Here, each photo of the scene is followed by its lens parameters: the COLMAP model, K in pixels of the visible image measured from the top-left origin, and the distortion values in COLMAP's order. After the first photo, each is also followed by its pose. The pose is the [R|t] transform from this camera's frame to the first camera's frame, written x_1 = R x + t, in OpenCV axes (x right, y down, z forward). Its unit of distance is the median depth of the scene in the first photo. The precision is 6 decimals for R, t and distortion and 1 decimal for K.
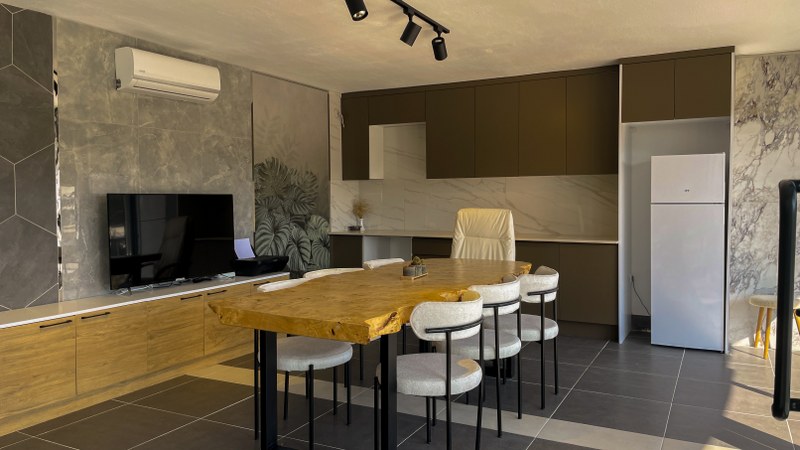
lens RADIAL K [[608.5, 0, 407.2], [0, 608.5, 219.8], [0, 0, 1]] dist [0.068323, -0.083604]
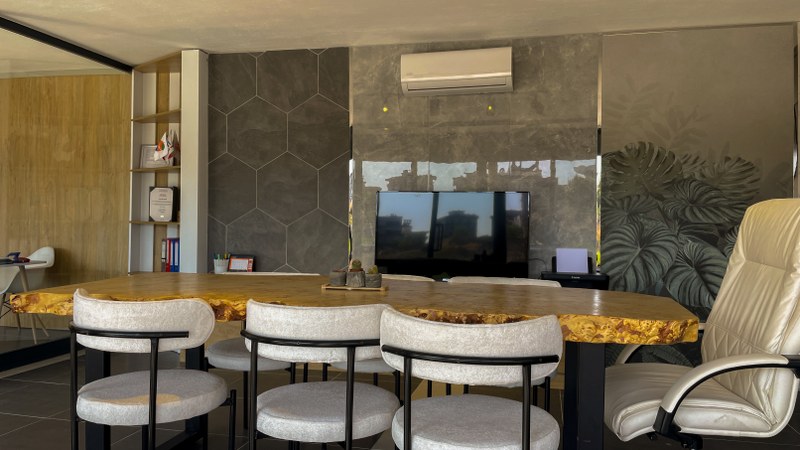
lens RADIAL K [[608.5, 0, 403.4], [0, 608.5, 226.2], [0, 0, 1]] dist [0.068323, -0.083604]
pose [[0.243847, 0.010160, -0.969761, 0.515921], [-0.053045, 0.998588, -0.002876, 0.018570], [0.968362, 0.052143, 0.244041, 0.672296]]
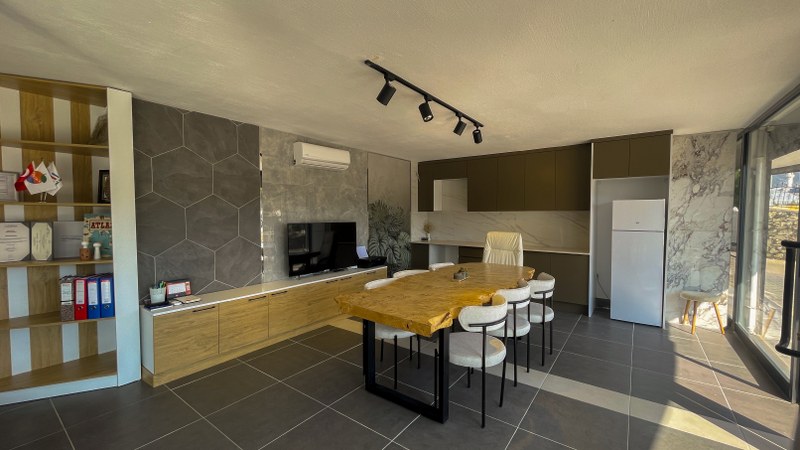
lens RADIAL K [[324.3, 0, 403.4], [0, 324.3, 225.3], [0, 0, 1]] dist [-0.008843, 0.000272]
pose [[0.987904, 0.009924, -0.154751, -0.004887], [-0.010236, 0.999947, -0.001214, -0.034290], [0.154731, 0.002784, 0.987953, 0.101566]]
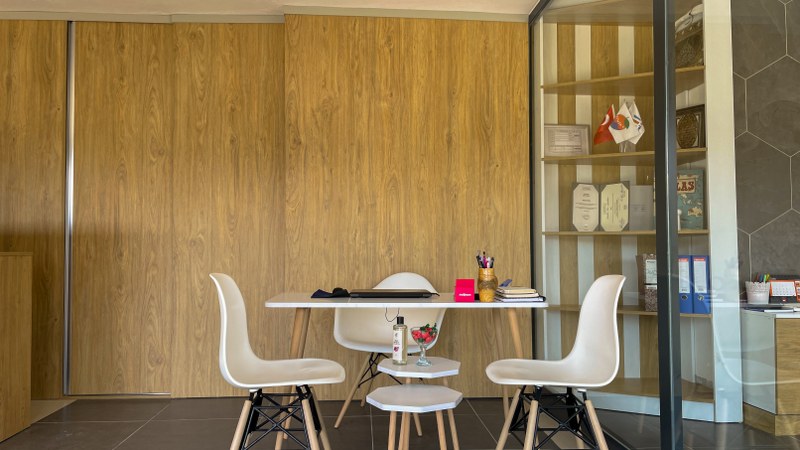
lens RADIAL K [[608.5, 0, 406.5], [0, 608.5, 219.1], [0, 0, 1]] dist [0.068323, -0.083604]
pose [[0.507630, -0.034983, -0.860864, -0.137434], [-0.029840, 0.997862, -0.058146, 0.067297], [0.861058, 0.055205, 0.505501, -0.095943]]
